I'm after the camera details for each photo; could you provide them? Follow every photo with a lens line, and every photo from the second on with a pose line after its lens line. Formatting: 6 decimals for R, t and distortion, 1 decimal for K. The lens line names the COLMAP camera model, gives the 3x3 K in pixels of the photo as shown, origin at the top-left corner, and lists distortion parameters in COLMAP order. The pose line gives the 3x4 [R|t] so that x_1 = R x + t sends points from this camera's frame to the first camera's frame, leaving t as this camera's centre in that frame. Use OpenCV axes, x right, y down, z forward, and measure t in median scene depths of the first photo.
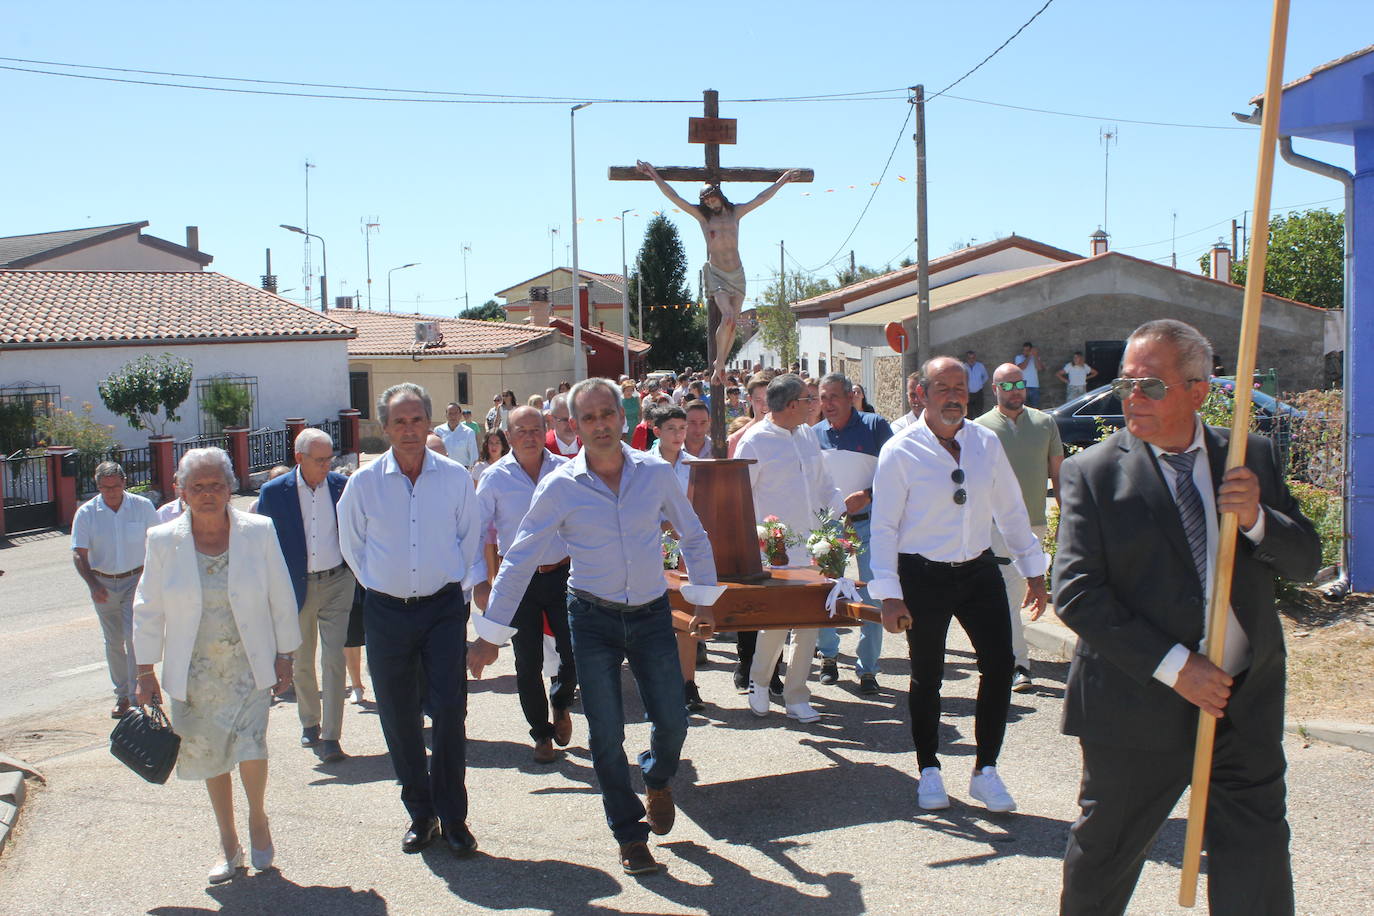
lens RADIAL K [[1533.5, 0, 687.0], [0, 1533.5, 458.0], [0, 0, 1]] dist [-0.018790, -0.001622]
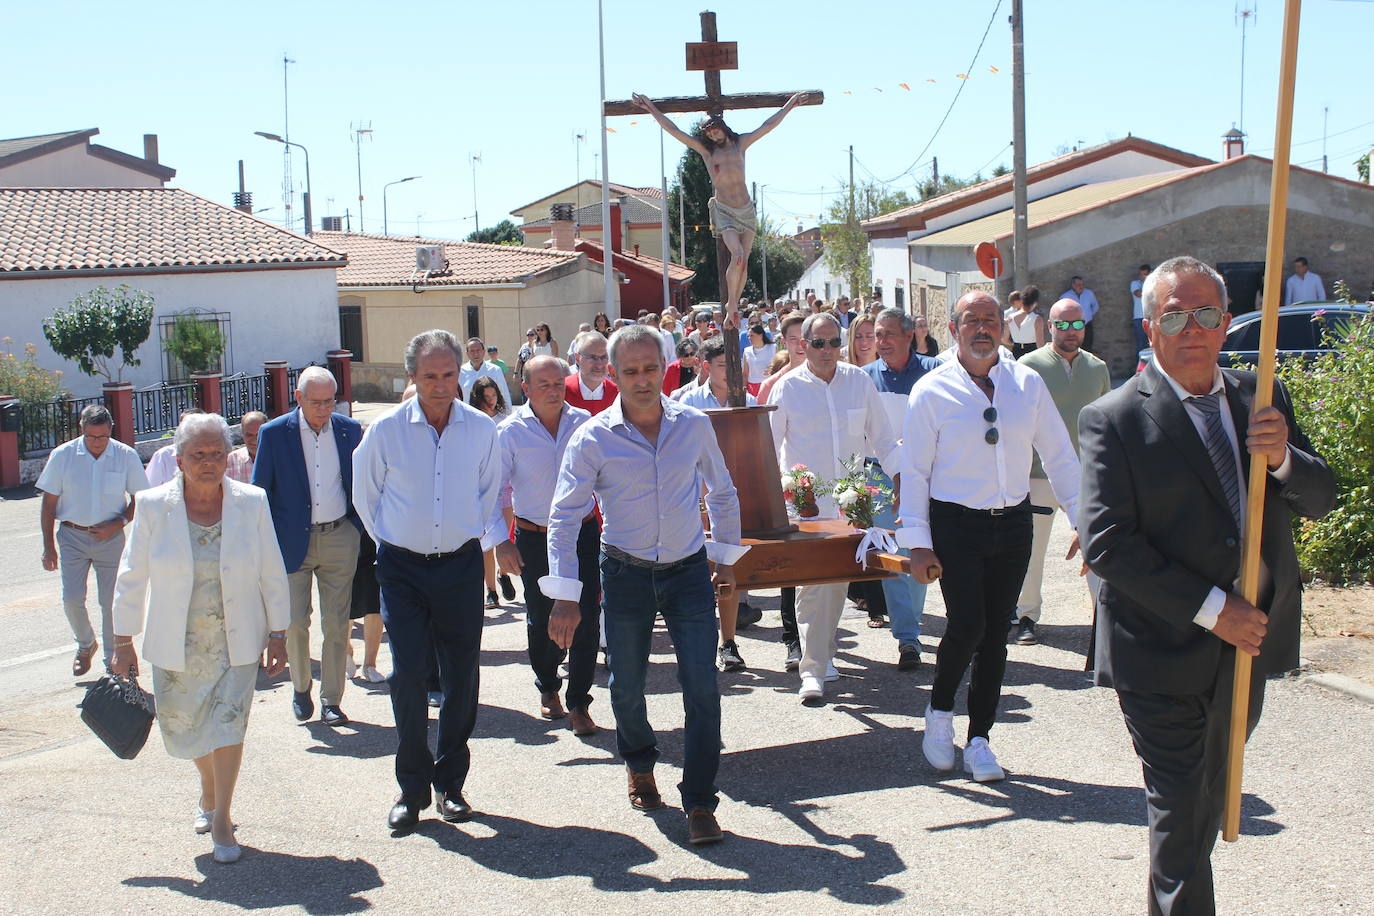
lens RADIAL K [[1536.6, 0, 675.8], [0, 1536.6, 420.3], [0, 0, 1]] dist [0.019155, 0.050615]
pose [[0.999749, -0.005378, -0.021769, -0.016281], [0.005573, 0.999945, 0.008870, 0.000377], [0.021720, -0.008989, 0.999724, 0.153956]]
